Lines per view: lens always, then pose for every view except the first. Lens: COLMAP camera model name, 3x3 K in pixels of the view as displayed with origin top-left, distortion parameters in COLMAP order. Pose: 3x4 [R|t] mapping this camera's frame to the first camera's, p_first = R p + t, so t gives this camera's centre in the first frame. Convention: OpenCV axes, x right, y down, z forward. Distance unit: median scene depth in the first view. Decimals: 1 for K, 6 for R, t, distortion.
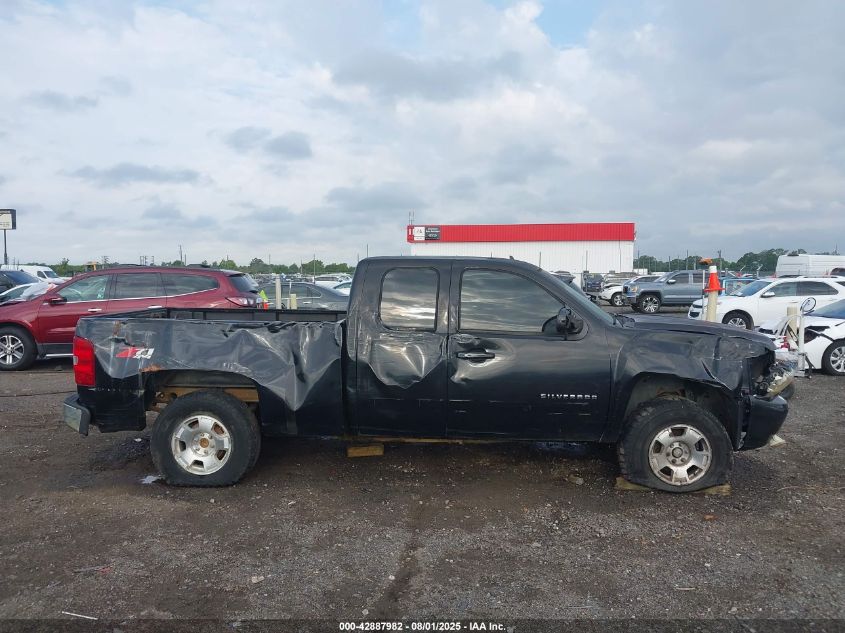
lens RADIAL K [[659.0, 0, 422.5], [0, 659.0, 316.5], [0, 0, 1]] dist [0.067994, -0.109788]
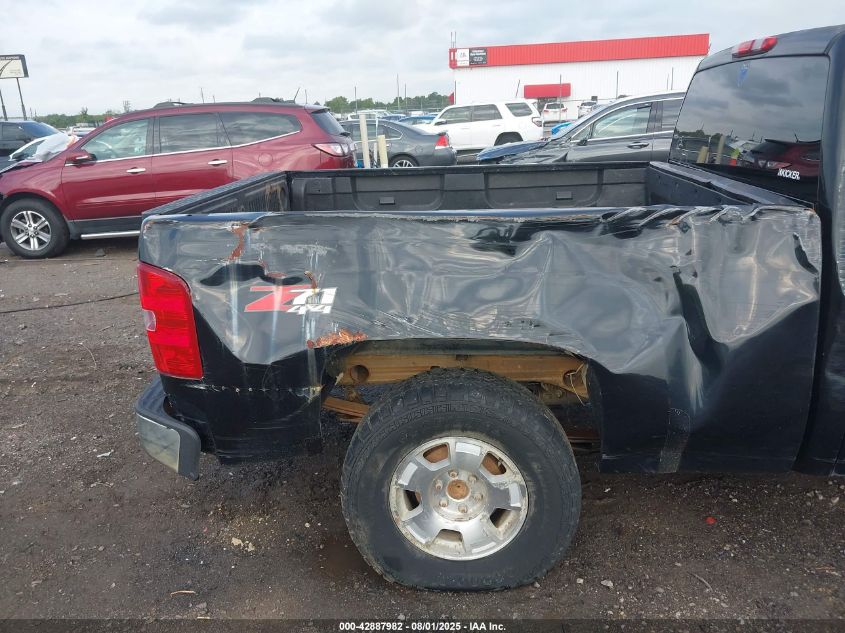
lens RADIAL K [[659.0, 0, 422.5], [0, 659.0, 316.5], [0, 0, 1]] dist [0.067994, -0.109788]
pose [[0.998078, -0.033243, -0.052291, -0.329381], [0.044749, 0.970436, 0.237175, -0.028509], [0.042860, -0.239059, 0.970059, 0.603827]]
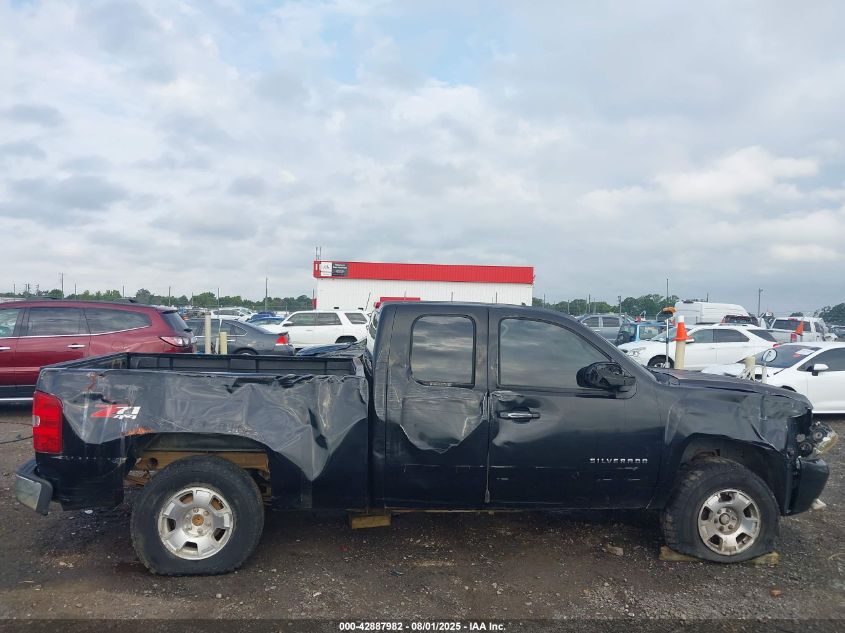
lens RADIAL K [[661.4, 0, 419.3], [0, 661.4, 322.3], [0, 0, 1]] dist [0.015324, -0.000613]
pose [[0.988233, 0.020330, 0.151599, -0.188064], [-0.013258, 0.998782, -0.047516, -0.021798], [-0.152380, 0.044947, 0.987299, 0.127981]]
